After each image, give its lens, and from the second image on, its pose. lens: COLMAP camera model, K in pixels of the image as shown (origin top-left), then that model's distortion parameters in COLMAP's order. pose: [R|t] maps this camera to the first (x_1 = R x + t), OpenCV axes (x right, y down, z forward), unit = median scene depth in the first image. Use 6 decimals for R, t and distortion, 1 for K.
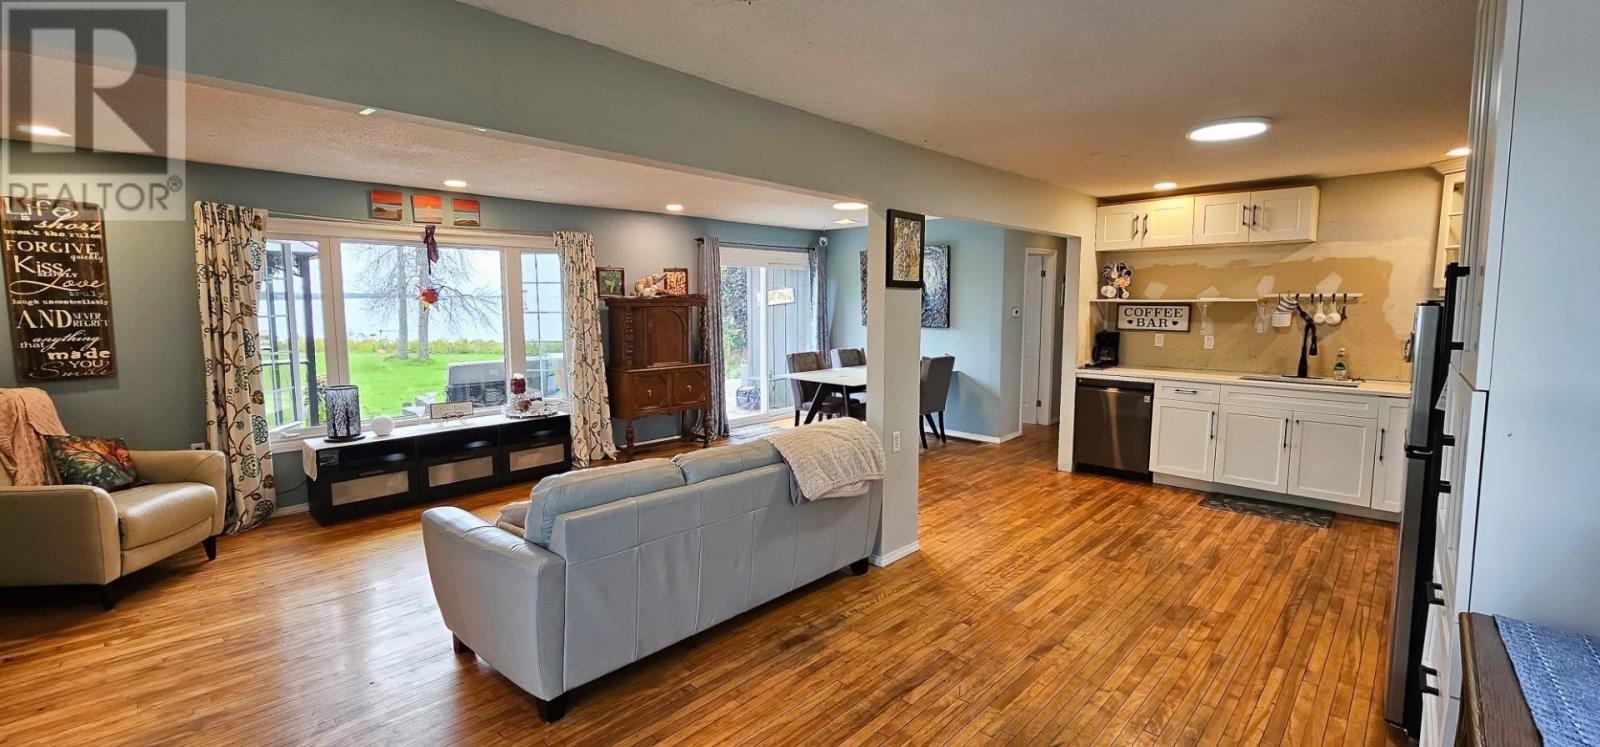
lens RADIAL K [[654.7, 0, 796.3], [0, 654.7, 364.1], [0, 0, 1]] dist [0.000089, -0.000521]
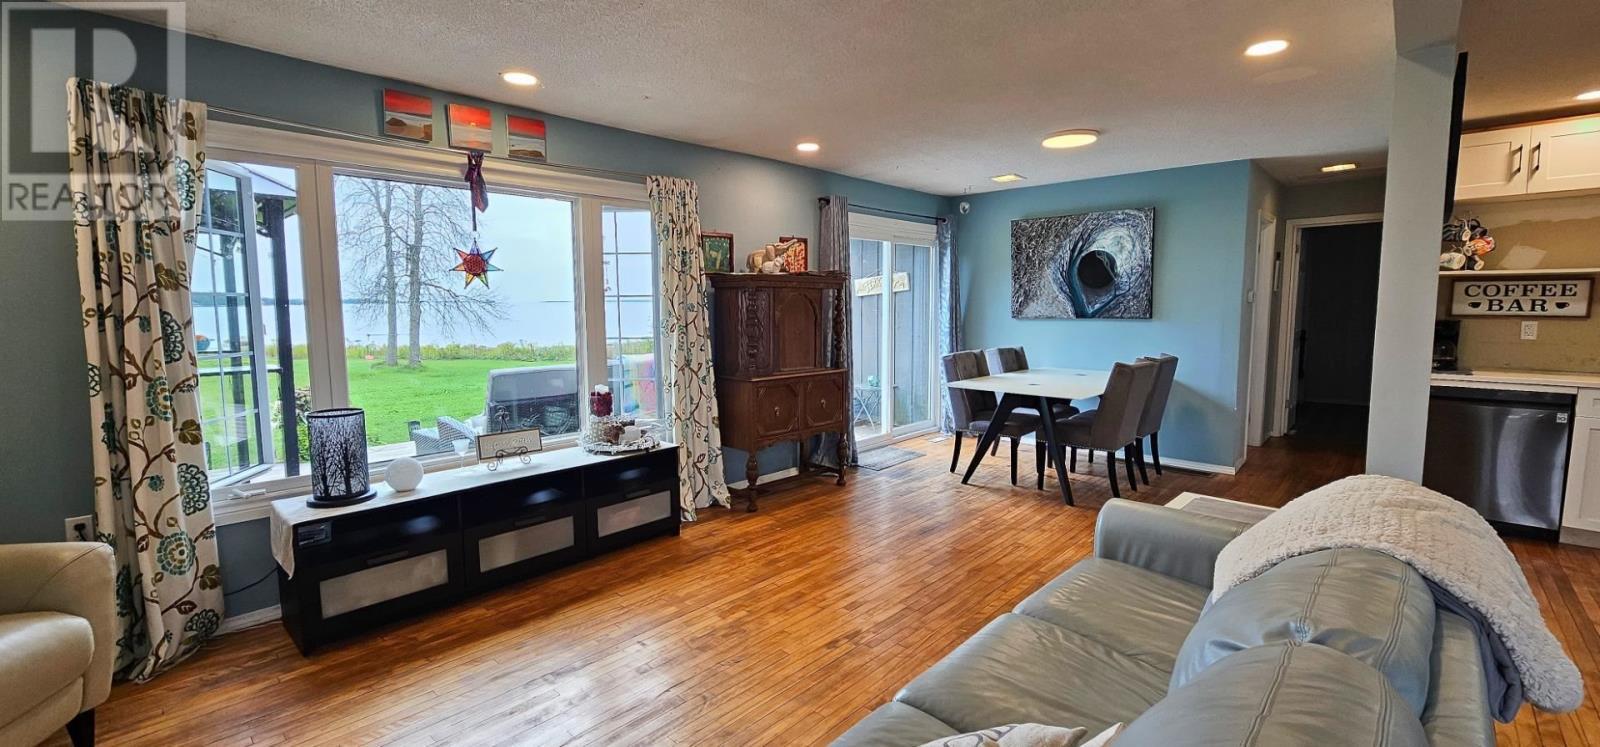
lens RADIAL K [[662.1, 0, 797.5], [0, 662.1, 365.2], [0, 0, 1]] dist [-0.001041, -0.000085]
pose [[0.999876, -0.005967, 0.014564, -0.247263], [0.006044, 0.999968, -0.005244, -0.001130], [-0.014533, 0.005331, 0.999880, 0.341801]]
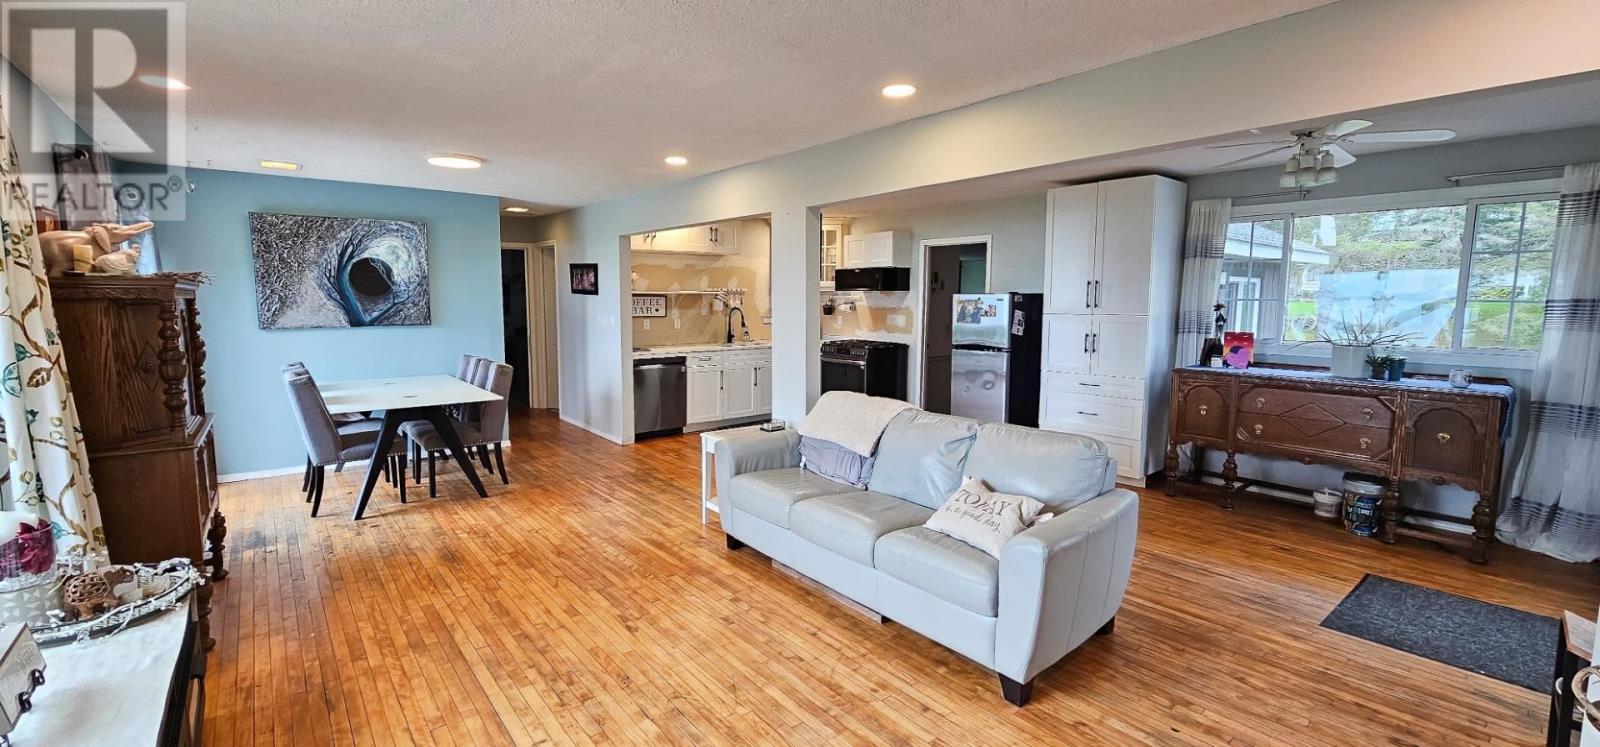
lens RADIAL K [[654.7, 0, 796.3], [0, 654.7, 364.1], [0, 0, 1]] dist [0.000089, -0.000521]
pose [[0.124222, -0.099308, 0.987272, -0.708089], [0.094927, 0.991605, 0.087799, -0.047928], [-0.987703, 0.082812, 0.132606, 0.607481]]
